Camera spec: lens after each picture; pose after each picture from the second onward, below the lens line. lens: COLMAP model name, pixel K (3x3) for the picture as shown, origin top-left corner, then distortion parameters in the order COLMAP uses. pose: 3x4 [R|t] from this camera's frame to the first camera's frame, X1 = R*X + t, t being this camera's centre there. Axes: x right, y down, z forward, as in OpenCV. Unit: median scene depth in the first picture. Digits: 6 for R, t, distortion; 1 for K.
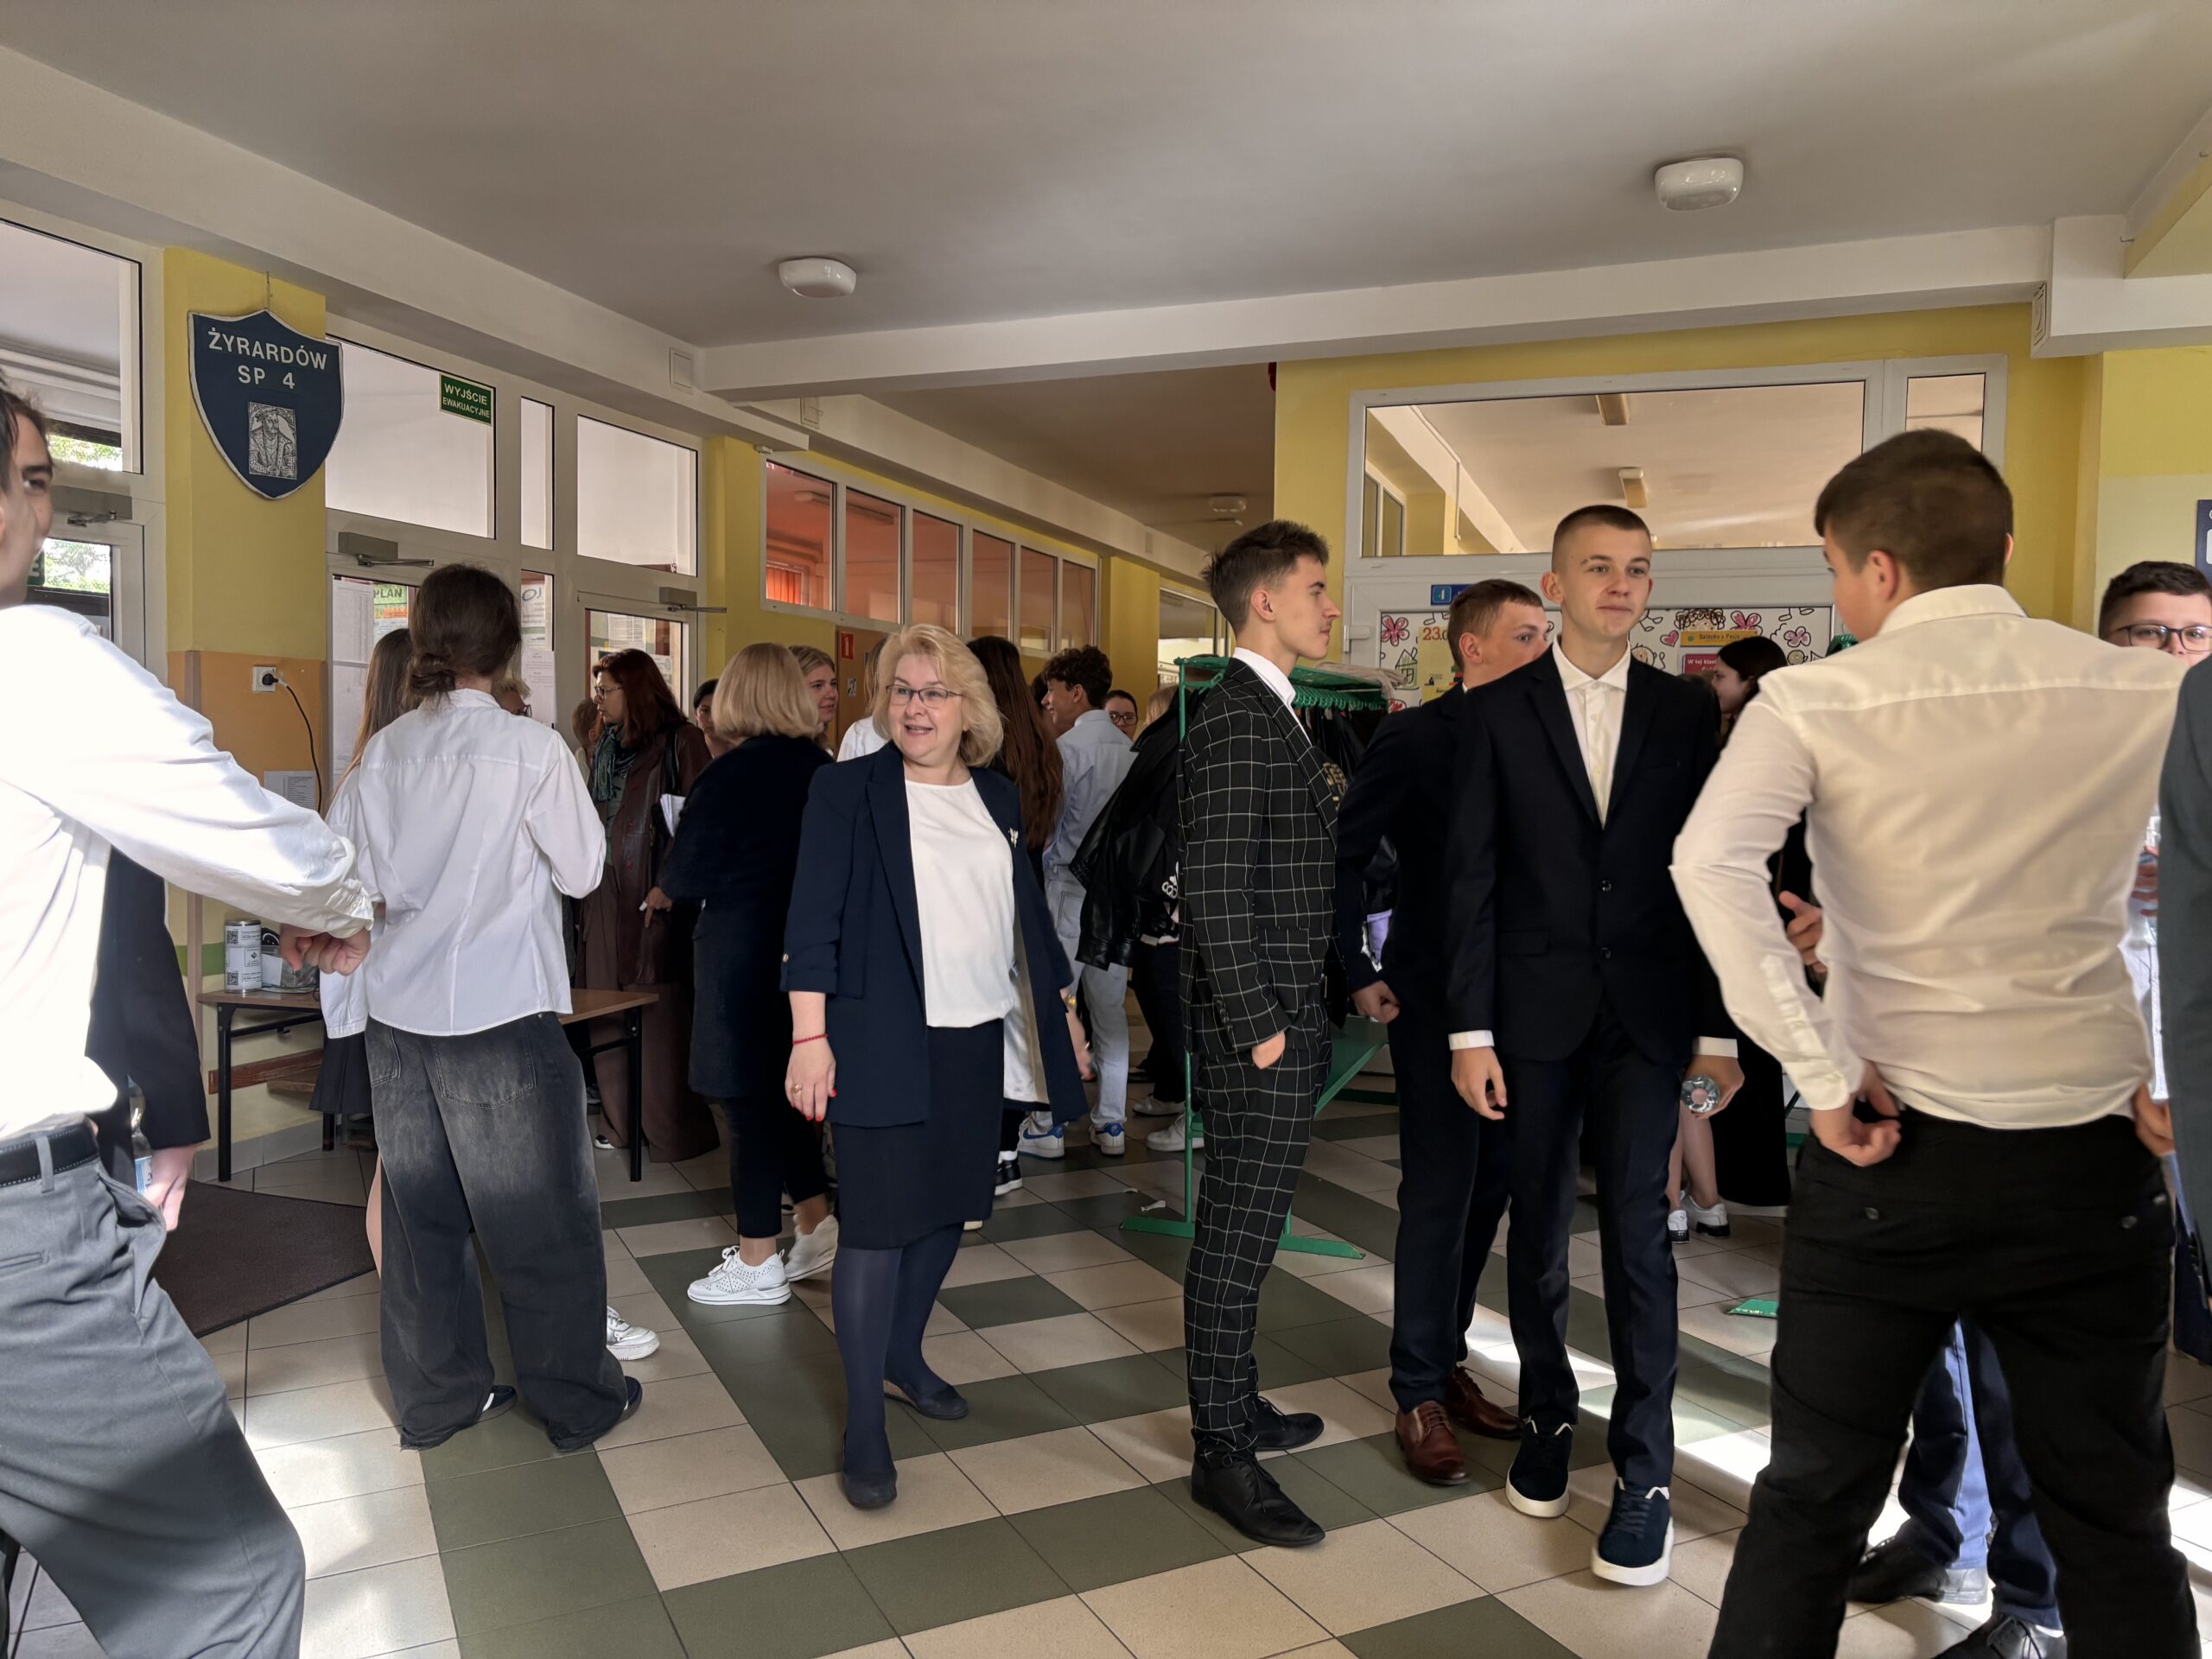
lens RADIAL K [[1666.6, 0, 1124.6], [0, 1666.6, 815.8], [0, 0, 1]] dist [0.050295, -0.034396]
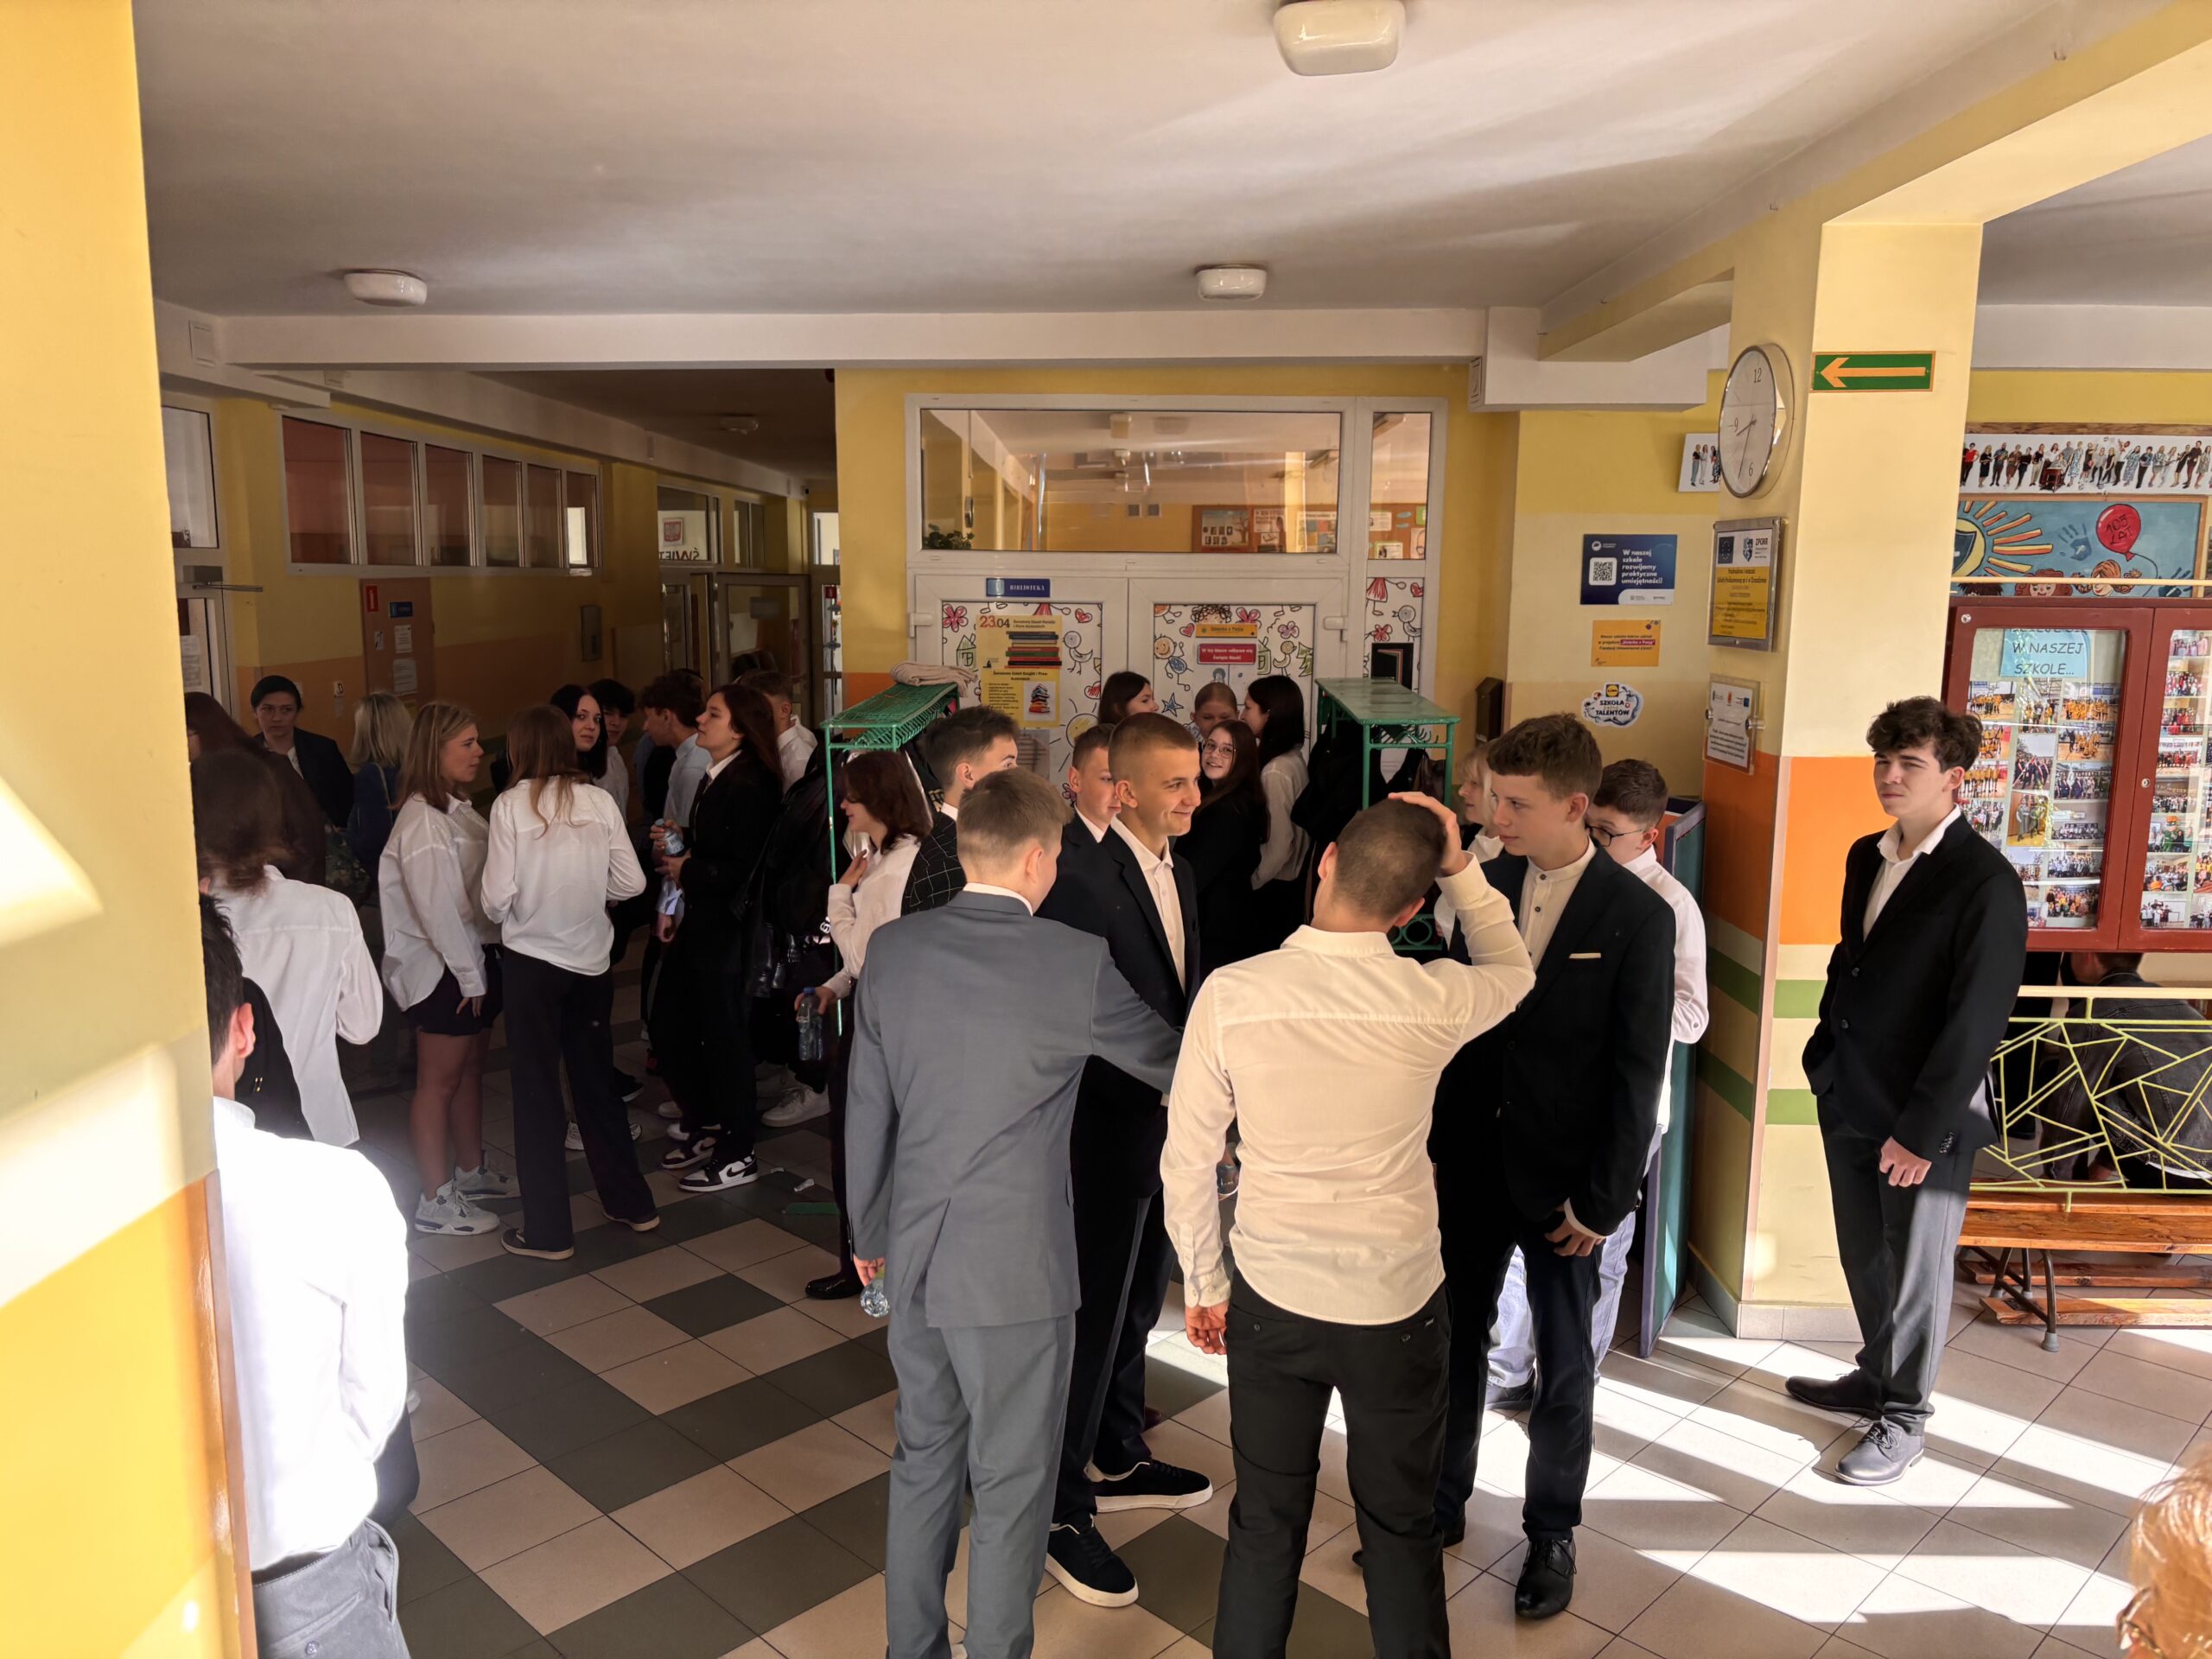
lens RADIAL K [[1666.6, 0, 1089.8], [0, 1666.6, 837.8], [0, 0, 1]] dist [0.050295, -0.034396]
pose [[0.953452, -0.047540, 0.297773, -0.094361], [0.012087, 0.992726, 0.119787, -0.108072], [-0.301301, -0.110612, 0.947092, -0.093287]]
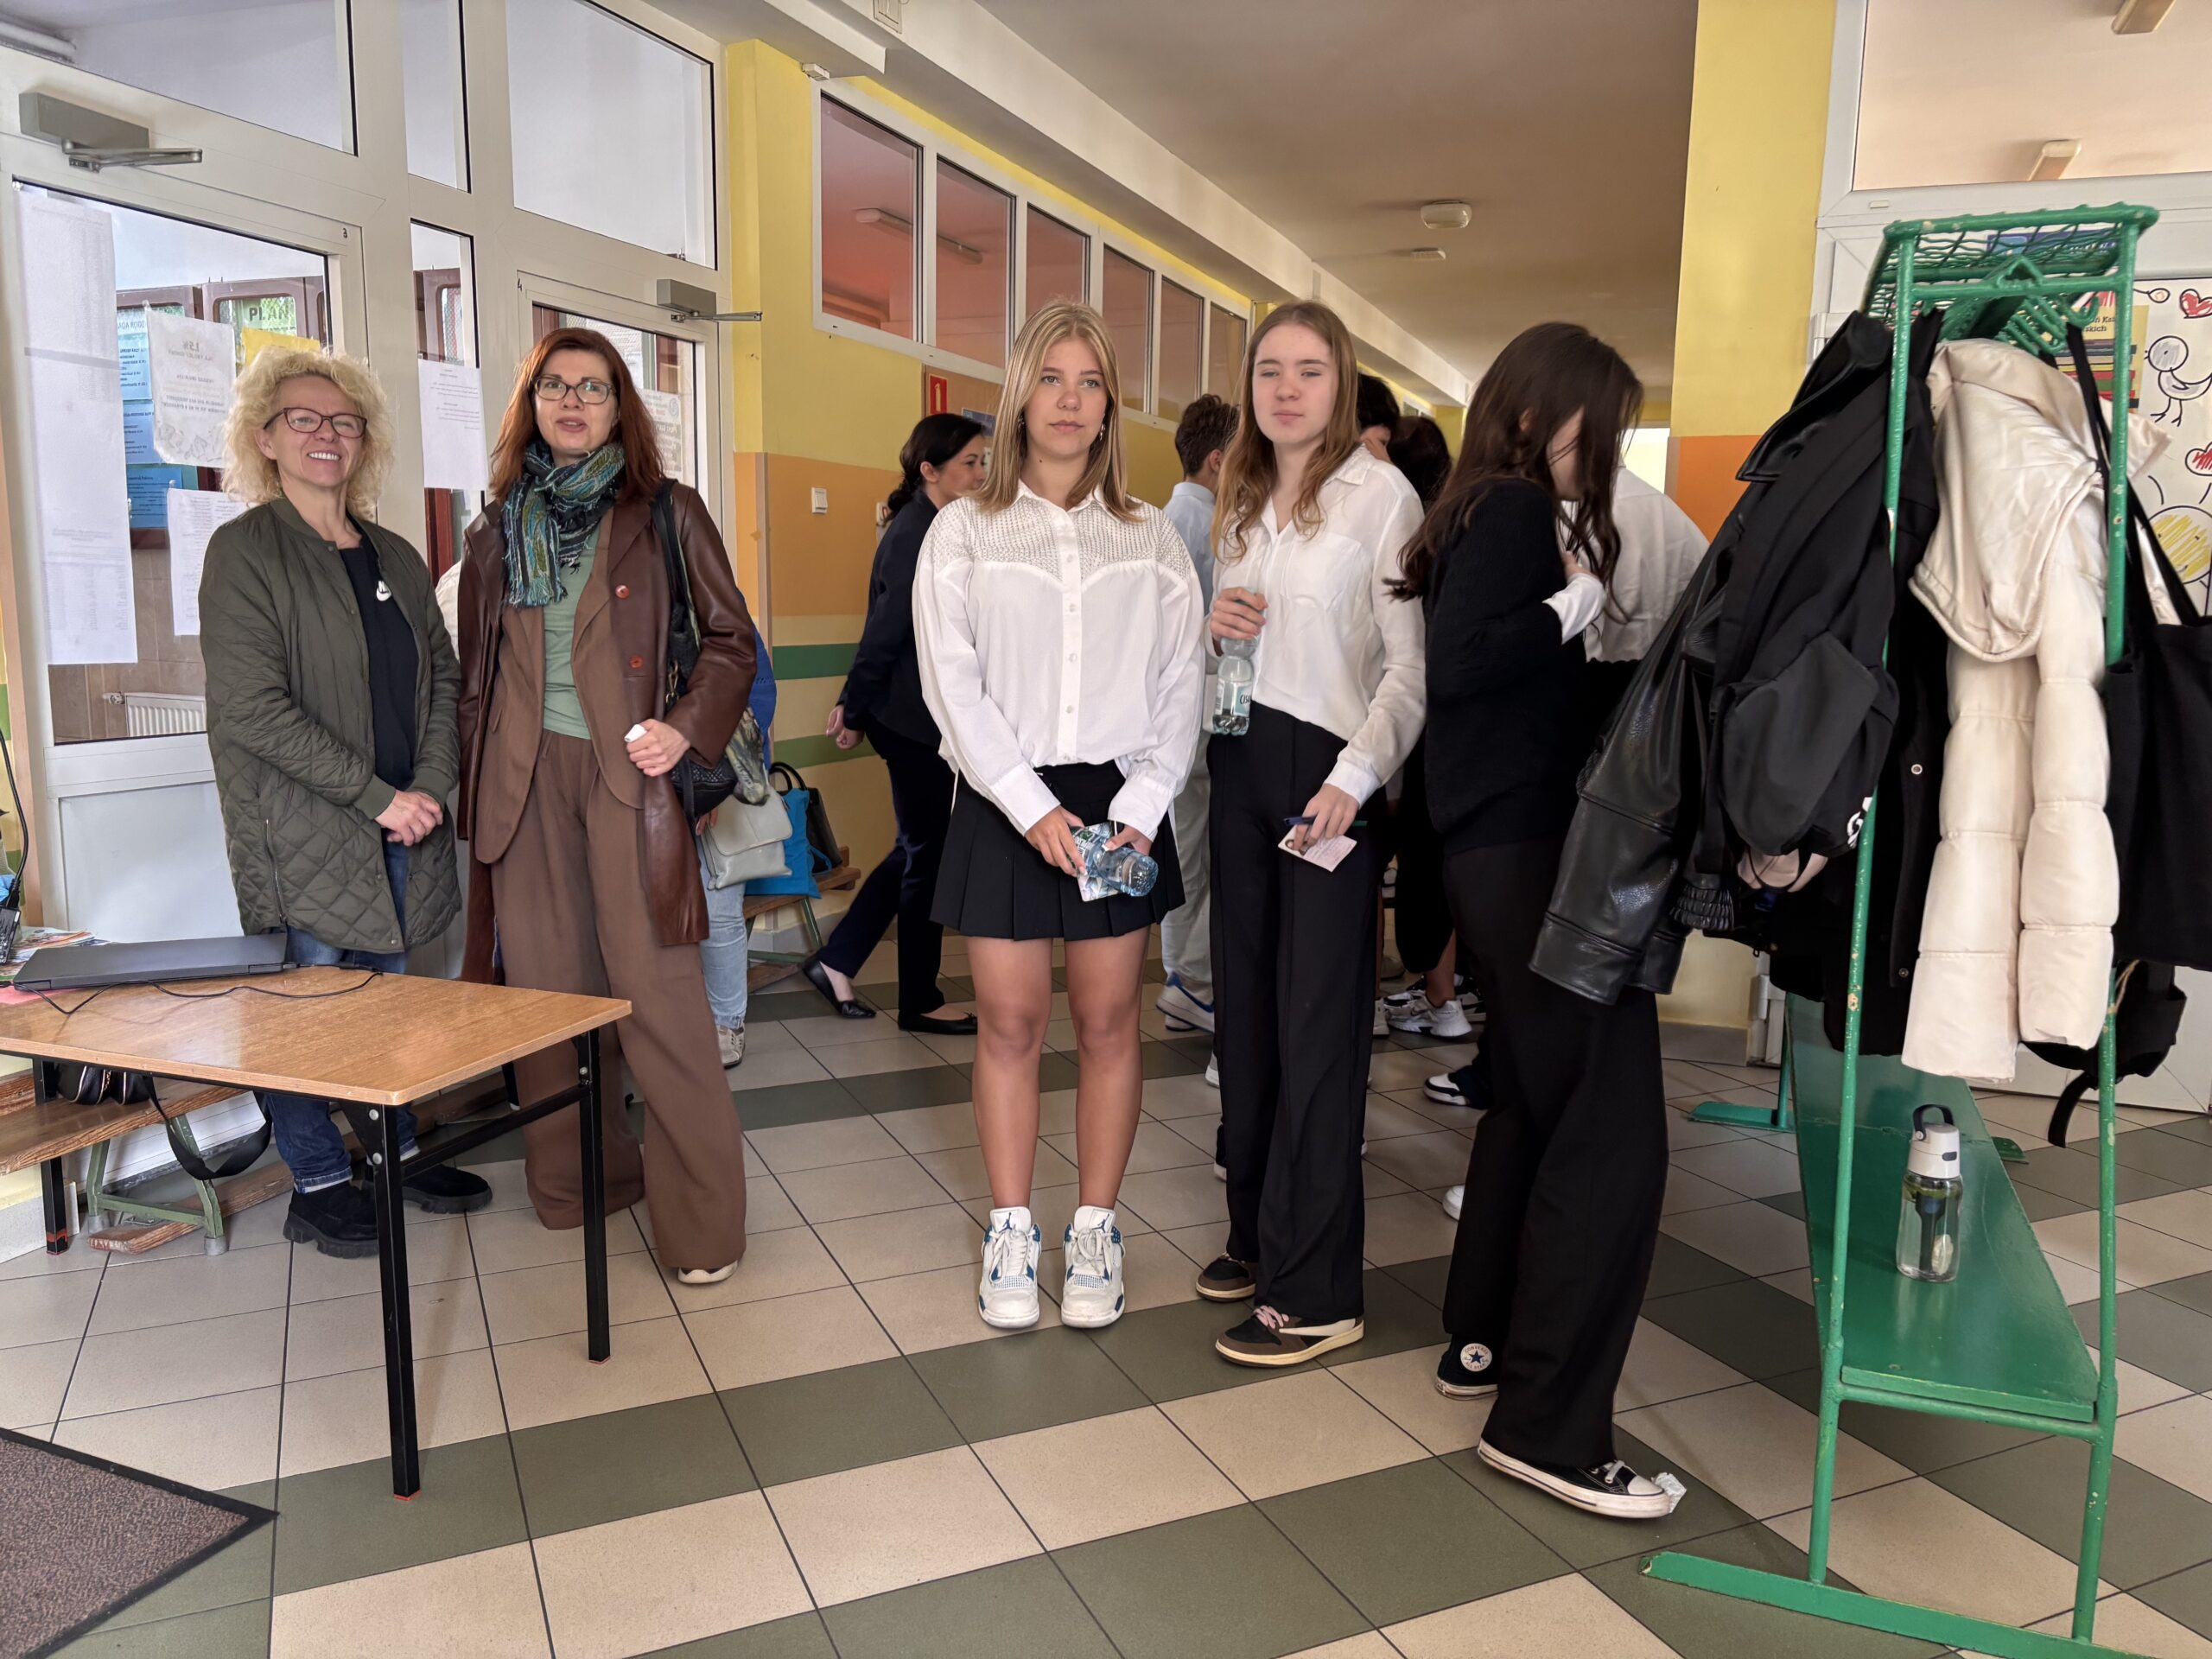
lens RADIAL K [[1666.6, 0, 1101.4], [0, 1666.6, 827.3], [0, 0, 1]] dist [0.050295, -0.034396]
pose [[0.999023, 0.007115, -0.043619, -0.097772], [-0.002443, 0.994337, 0.106244, 0.001287], [0.044127, -0.106034, 0.993383, 0.428997]]
